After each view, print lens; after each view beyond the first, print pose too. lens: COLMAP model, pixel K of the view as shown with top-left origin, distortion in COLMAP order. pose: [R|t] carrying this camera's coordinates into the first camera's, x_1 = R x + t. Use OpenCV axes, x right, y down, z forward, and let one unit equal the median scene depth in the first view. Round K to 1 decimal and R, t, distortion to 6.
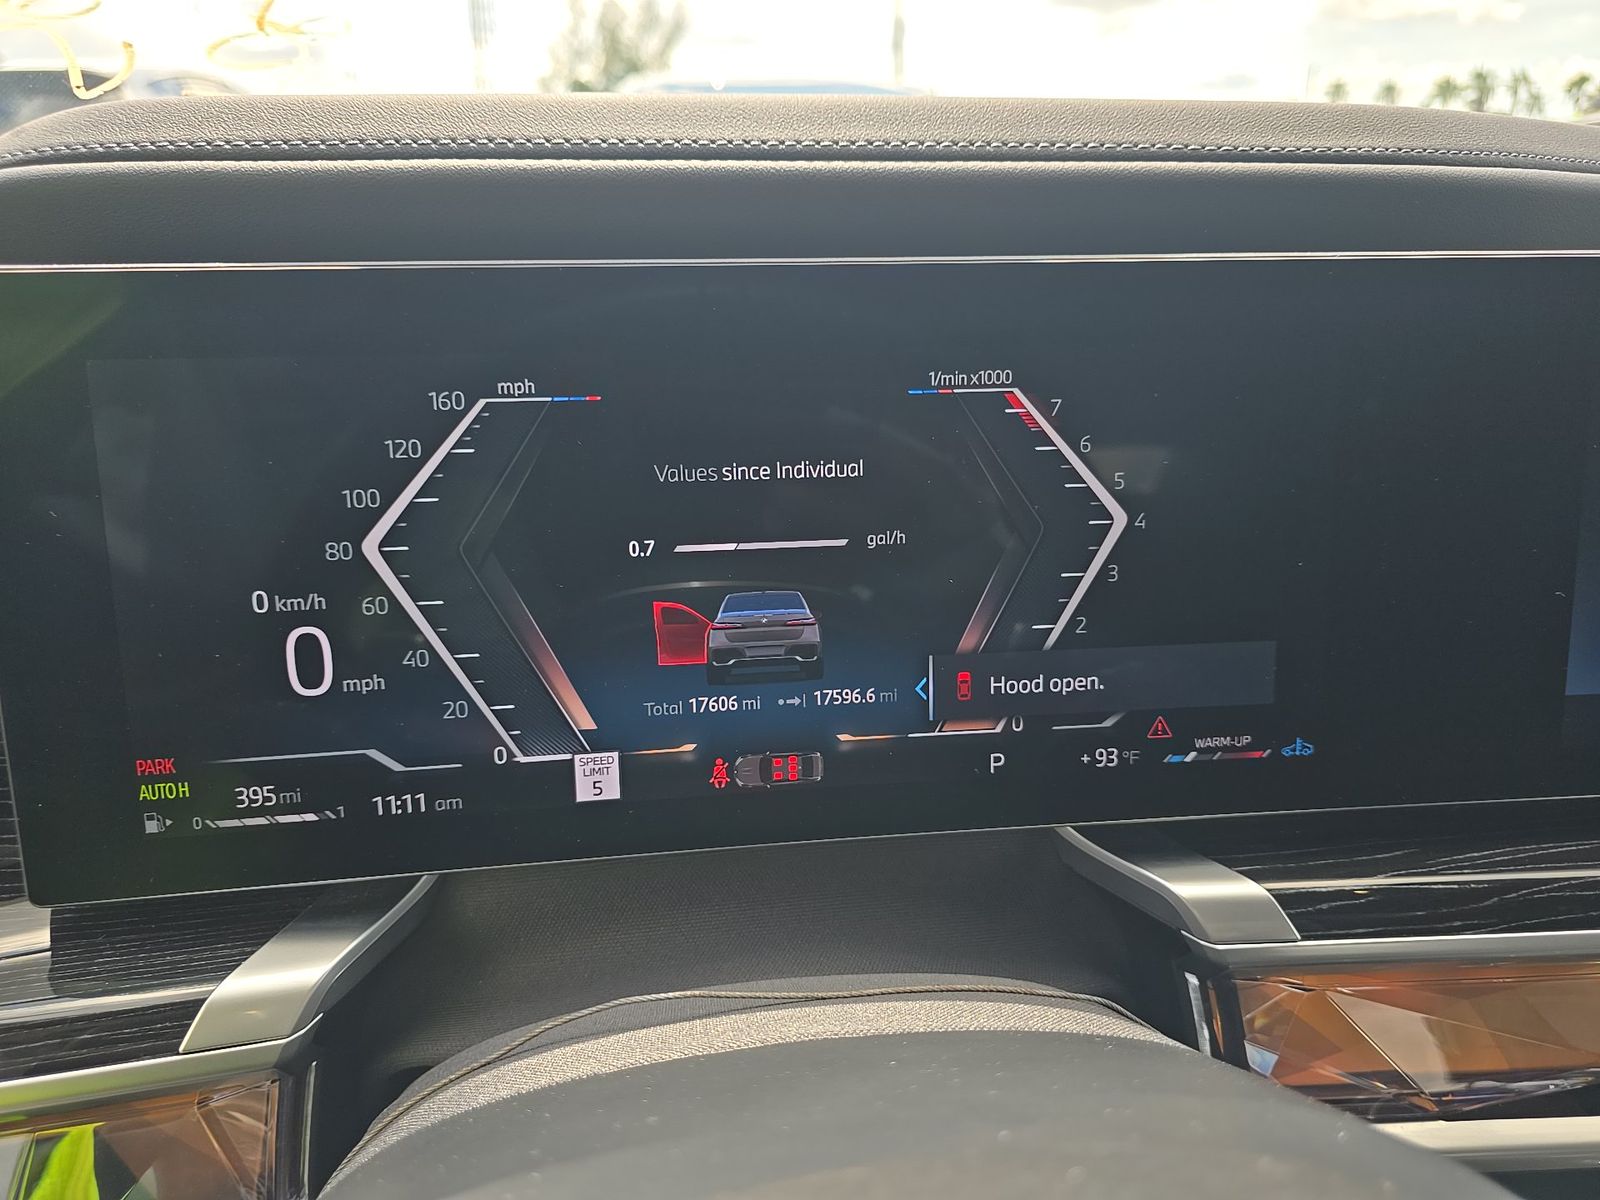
lens RADIAL K [[1103.1, 0, 824.7], [0, 1103.1, 588.2], [0, 0, 1]] dist [0.000167, -0.007197]
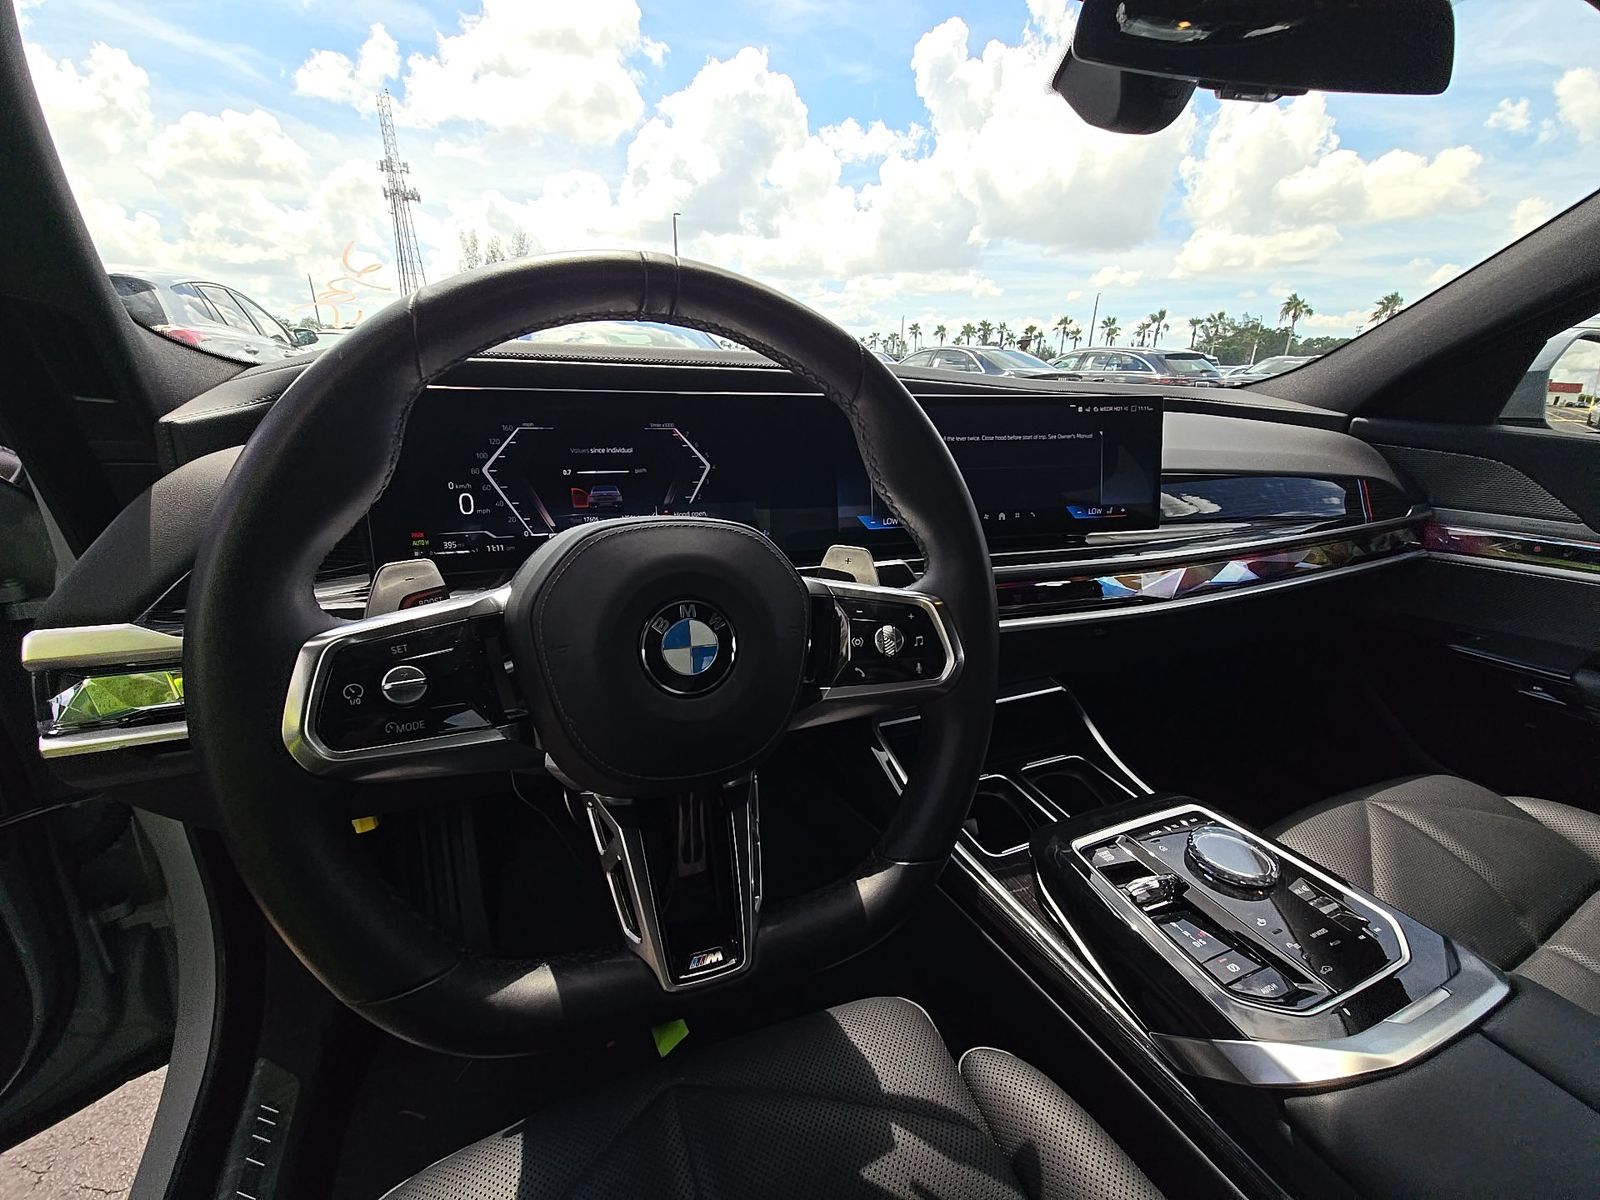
lens RADIAL K [[654.5, 0, 805.5], [0, 654.5, 584.9], [0, 0, 1]] dist [0.006290, -0.003540]
pose [[0.969378, -0.046746, 0.241085, 0.045334], [0.055593, 0.998002, -0.030021, 0.407369], [-0.239200, 0.042504, 0.970040, -1.126699]]
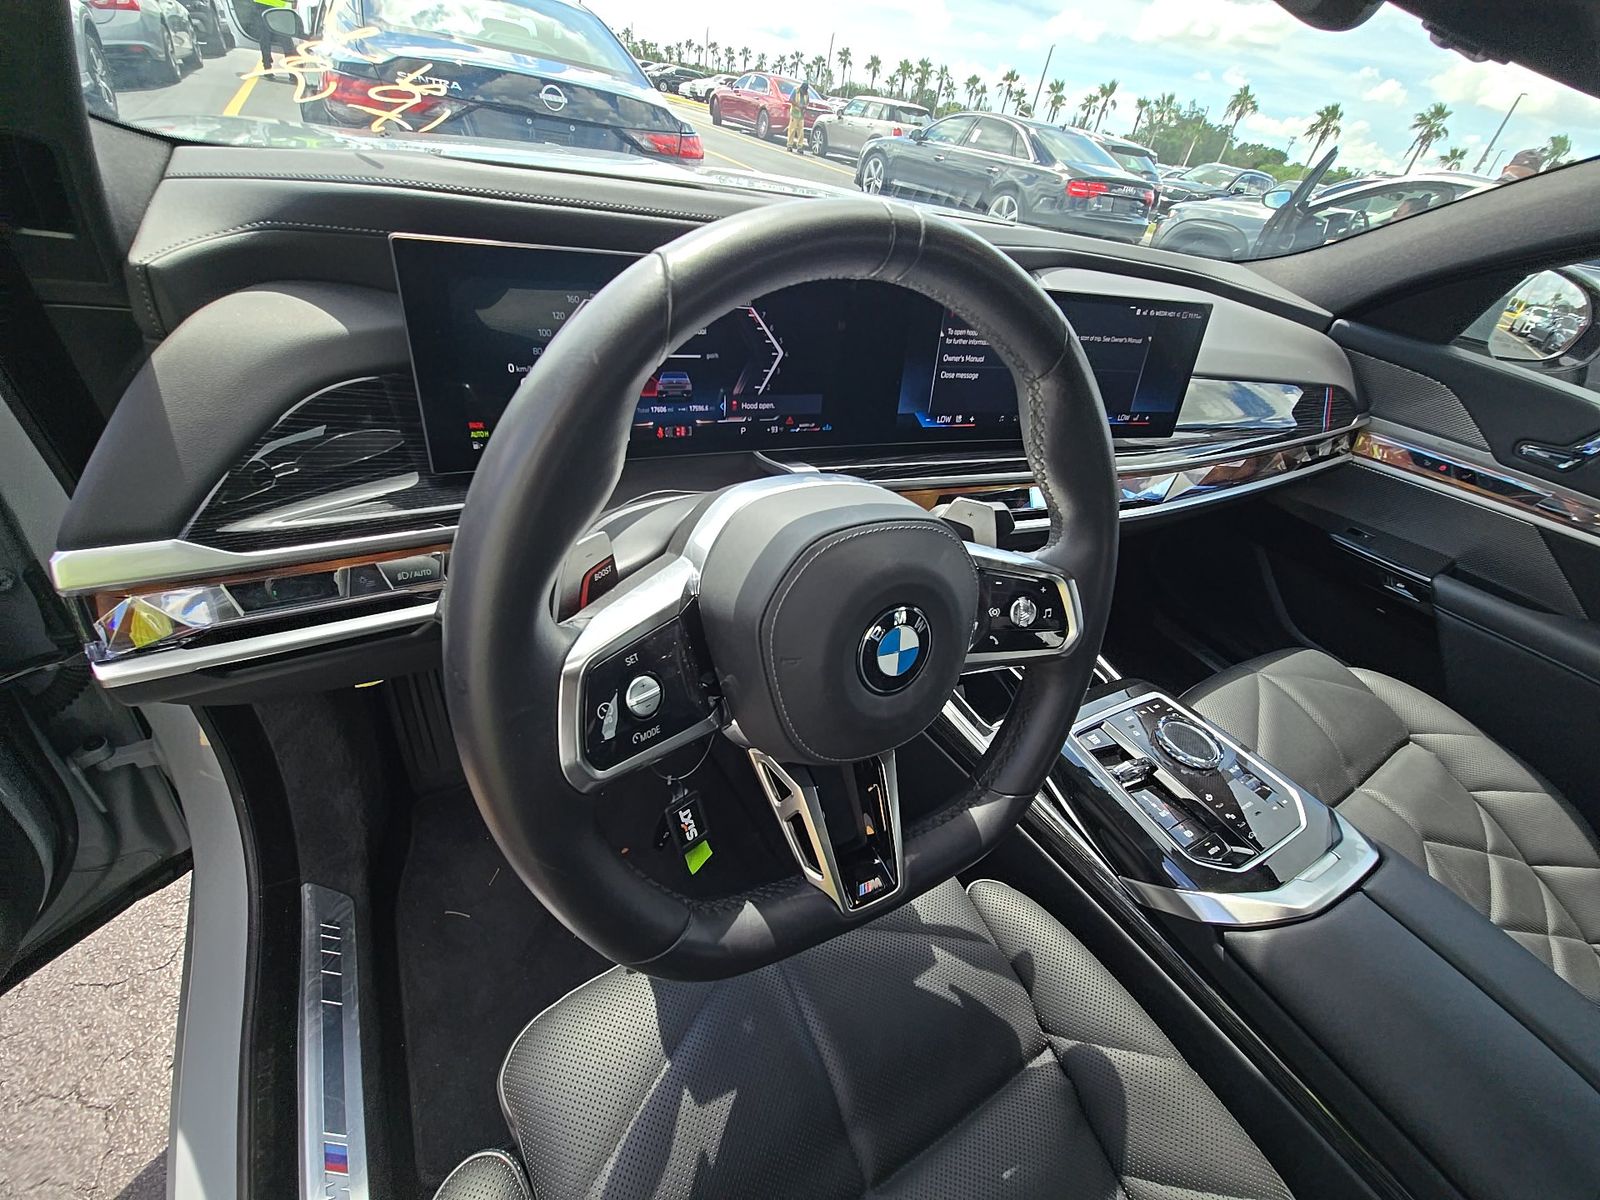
lens RADIAL K [[654.5, 0, 803.7], [0, 654.5, 582.2], [0, 0, 1]] dist [0.006290, -0.003540]
pose [[0.921437, -0.079541, 0.380298, -0.465222], [-0.036212, 0.956977, 0.287894, 0.024779], [-0.386836, -0.279048, 0.878914, -0.924215]]
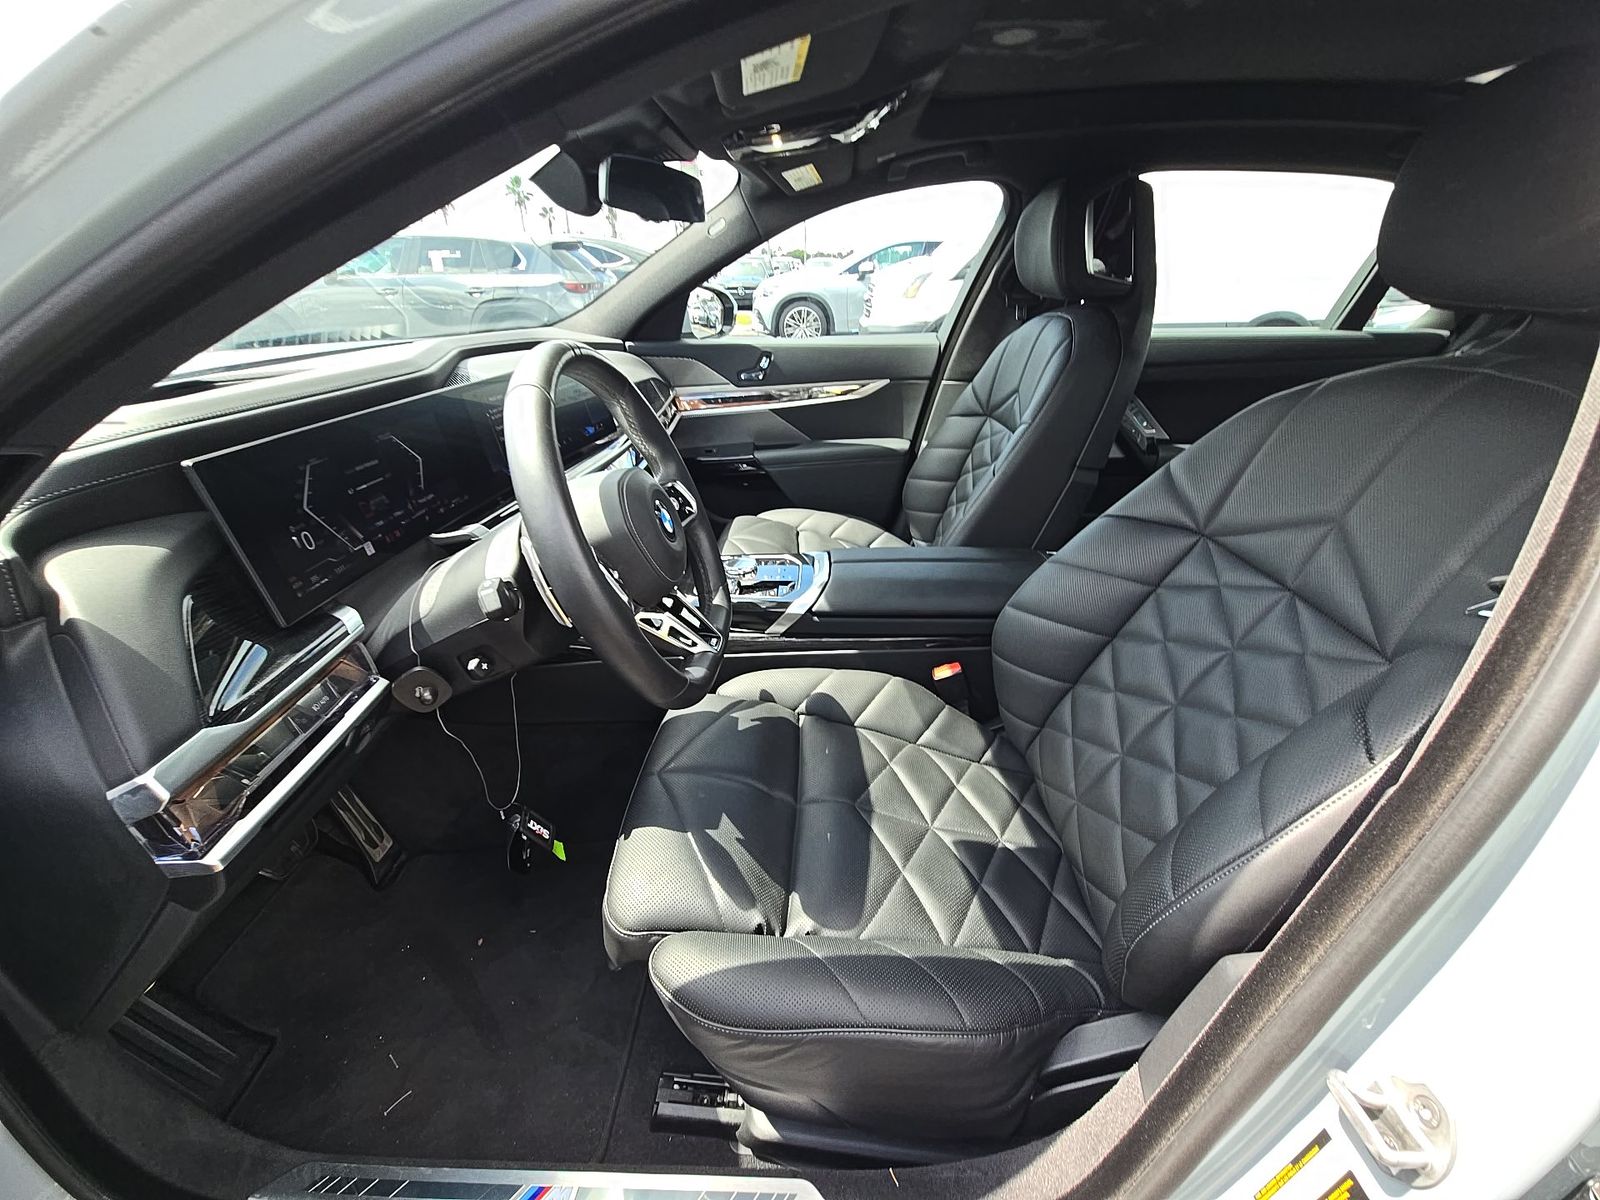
lens RADIAL K [[654.5, 0, 807.1], [0, 654.5, 595.4], [0, 0, 1]] dist [0.006290, -0.003540]
pose [[0.177048, -0.430212, 0.885196, -2.132480], [0.341435, 0.870396, 0.354729, 0.013320], [-0.923080, 0.239433, 0.300991, -1.186449]]
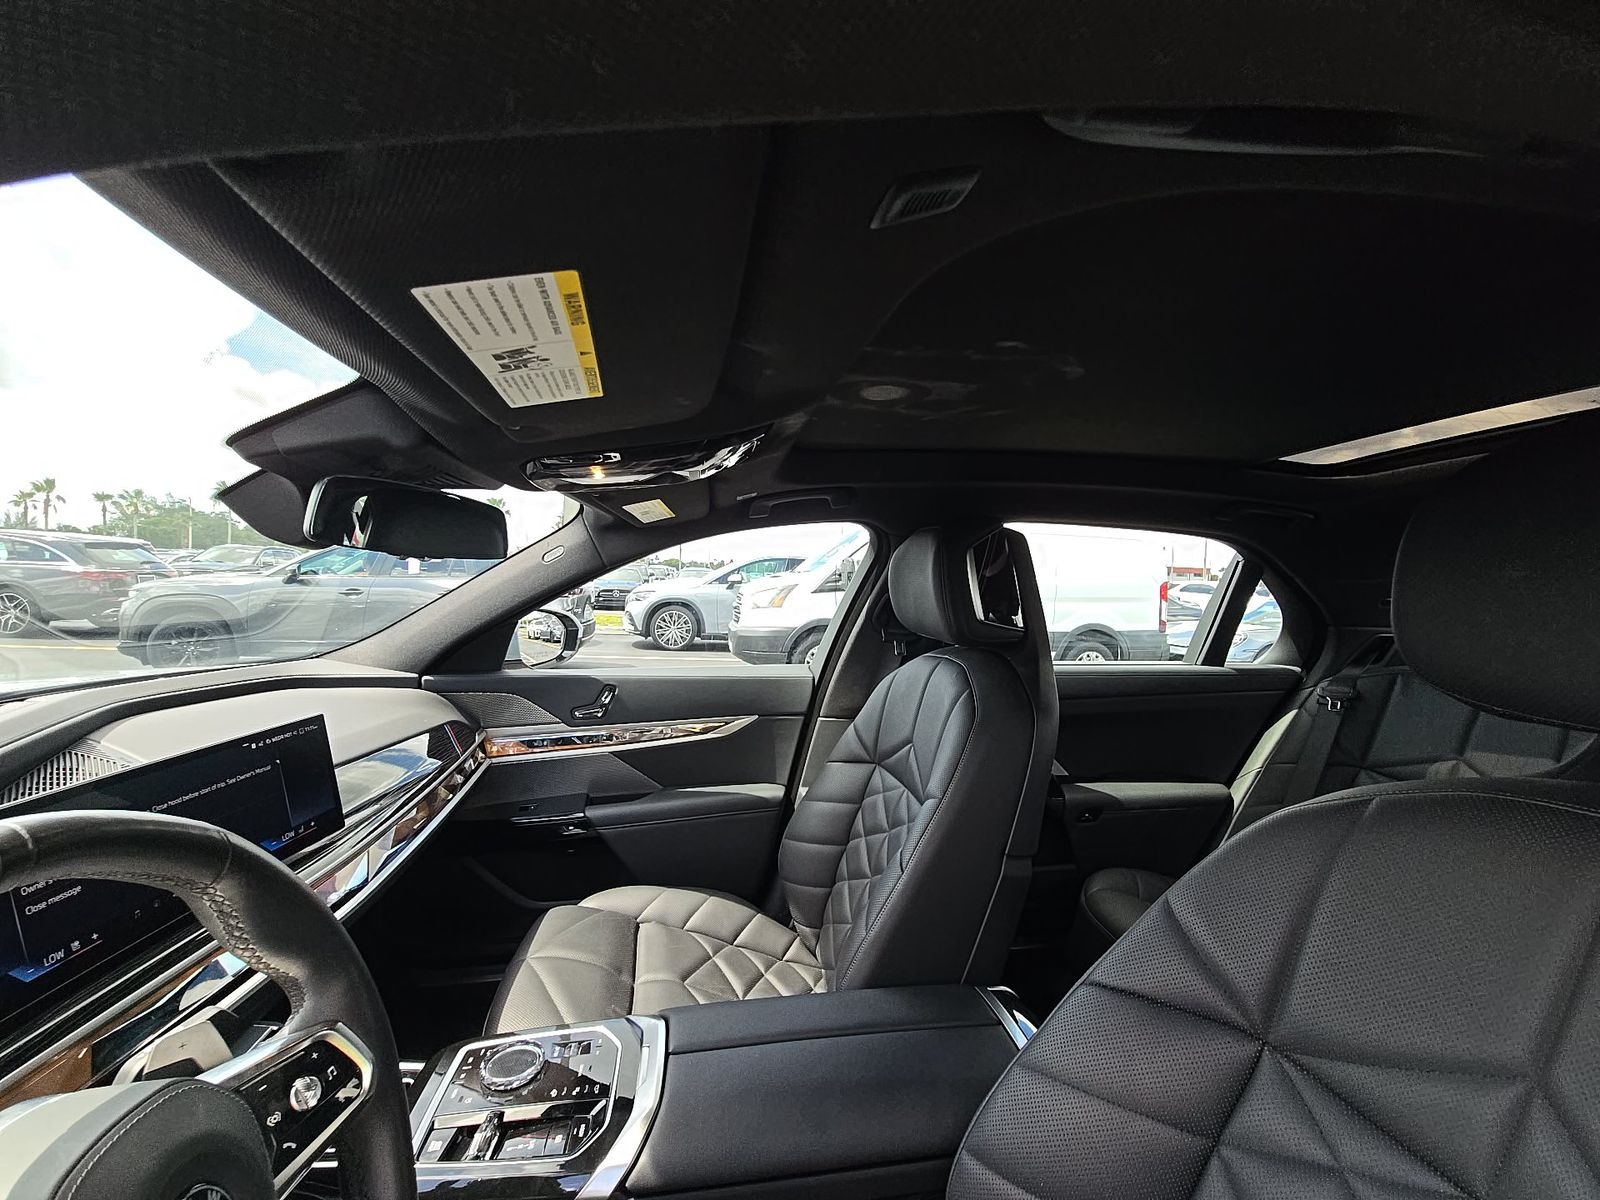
lens RADIAL K [[654.5, 0, 799.5], [0, 654.5, 592.5], [0, 0, 1]] dist [0.006290, -0.003540]
pose [[0.000918, -0.012873, 0.999917, -0.845201], [0.320645, 0.947125, 0.011899, -0.196376], [-0.947199, 0.320608, 0.004997, -1.190589]]
